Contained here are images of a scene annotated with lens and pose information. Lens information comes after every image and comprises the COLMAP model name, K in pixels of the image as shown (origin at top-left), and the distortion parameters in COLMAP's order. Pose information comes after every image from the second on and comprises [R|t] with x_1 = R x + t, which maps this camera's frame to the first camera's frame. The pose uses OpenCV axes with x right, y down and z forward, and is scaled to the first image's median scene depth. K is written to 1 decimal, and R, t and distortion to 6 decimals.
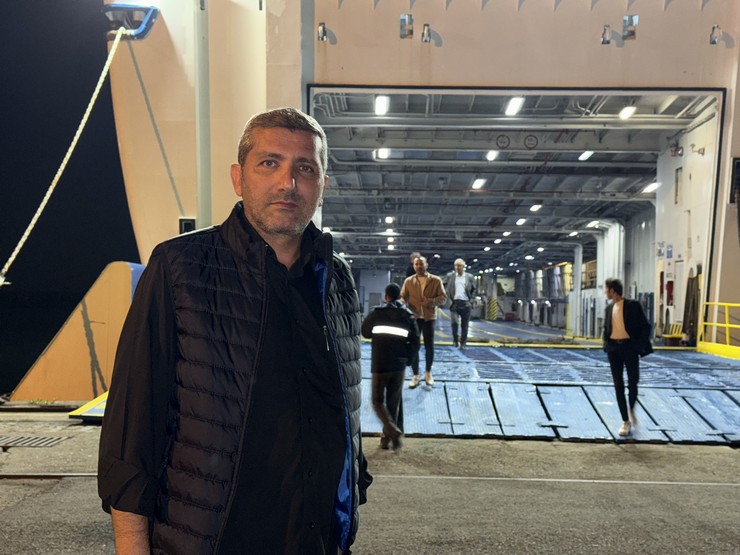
lens RADIAL K [[1113.2, 0, 370.0], [0, 1113.2, 277.5], [0, 0, 1]] dist [0.145564, 0.012169]
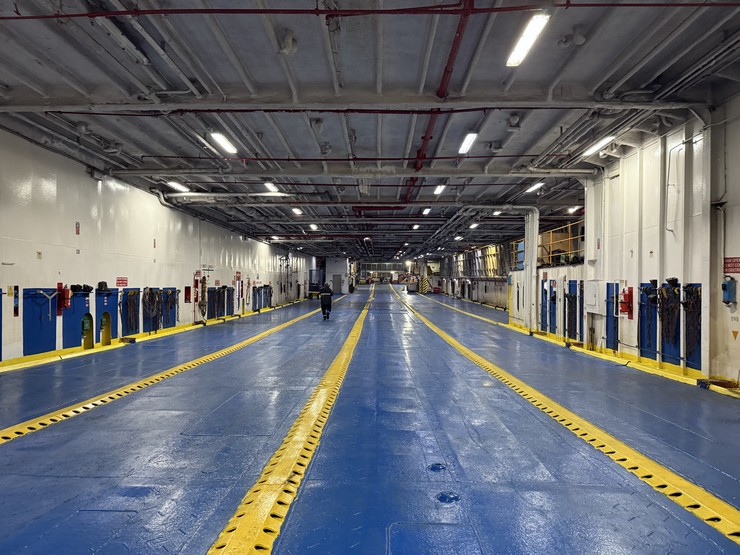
lens RADIAL K [[503.5, 0, 370.0], [0, 503.5, 277.5], [0, 0, 1]] dist [-0.001990, -0.000613]
pose [[0.999911, -0.013292, -0.001253, 0.051706], [0.013316, 0.999680, 0.021523, 0.005608], [0.000967, -0.021538, 0.999768, 0.447233]]
